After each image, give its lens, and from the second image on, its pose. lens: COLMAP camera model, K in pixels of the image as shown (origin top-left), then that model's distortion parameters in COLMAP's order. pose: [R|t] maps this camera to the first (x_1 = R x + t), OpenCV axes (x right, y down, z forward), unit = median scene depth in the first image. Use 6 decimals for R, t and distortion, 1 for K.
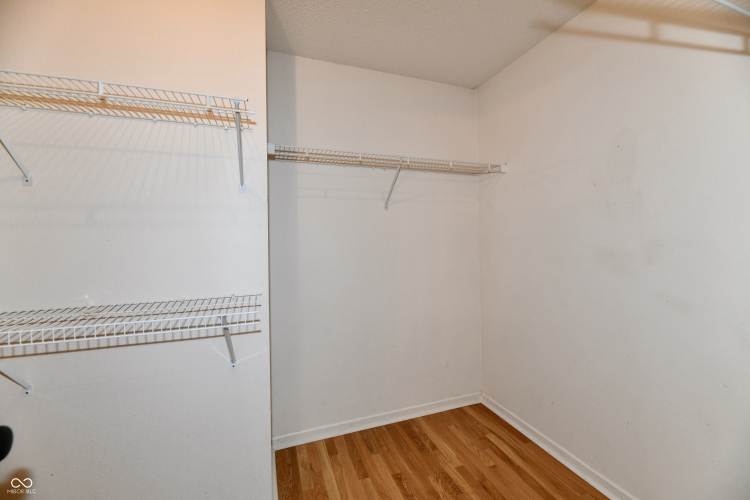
lens RADIAL K [[309.0, 0, 372.9], [0, 309.0, 248.4], [0, 0, 1]] dist [-0.003244, -0.002242]
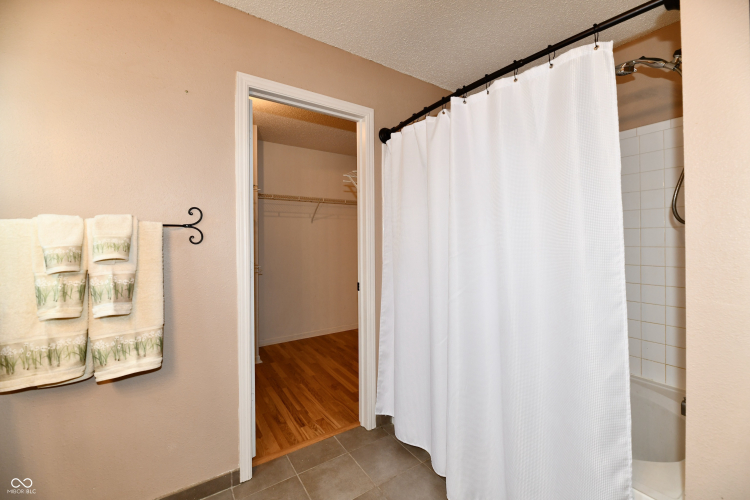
lens RADIAL K [[309.0, 0, 373.8], [0, 309.0, 245.5], [0, 0, 1]] dist [-0.003244, -0.002242]
pose [[0.977697, 0.000299, 0.210020, 0.016188], [-0.000302, 1.000000, -0.000018, 0.012321], [-0.210020, -0.000046, 0.977697, -0.954681]]
